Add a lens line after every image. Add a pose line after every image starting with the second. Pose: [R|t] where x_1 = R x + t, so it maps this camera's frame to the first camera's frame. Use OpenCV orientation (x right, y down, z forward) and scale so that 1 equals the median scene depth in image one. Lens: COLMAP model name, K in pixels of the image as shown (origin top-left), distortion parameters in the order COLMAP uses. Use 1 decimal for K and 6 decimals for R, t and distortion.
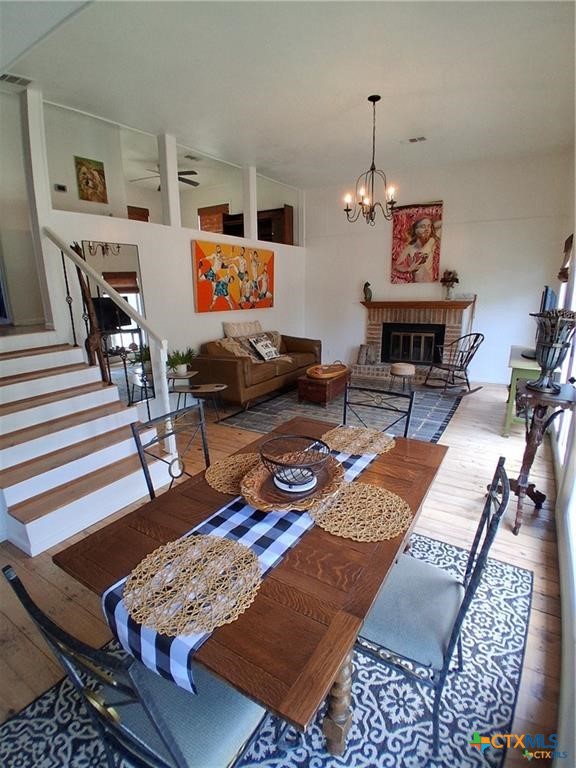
lens RADIAL K [[381.2, 0, 291.2], [0, 381.2, 382.3], [0, 0, 1]] dist [-0.014189, -0.026484]
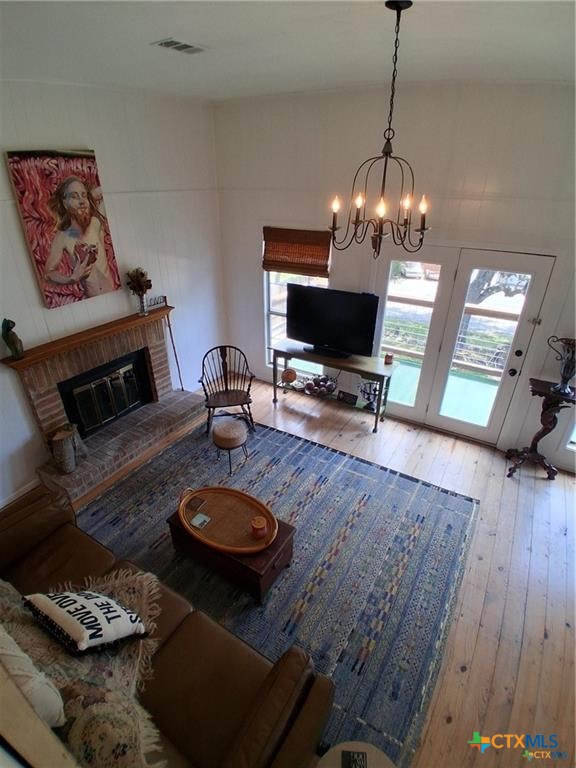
lens RADIAL K [[381.2, 0, 280.9], [0, 381.2, 392.8], [0, 0, 1]] dist [-0.014189, -0.026484]
pose [[0.029230, -0.465484, 0.884573, -0.254781], [0.244273, 0.861446, 0.445243, -0.347203], [-0.969266, 0.203063, 0.138886, 0.722275]]
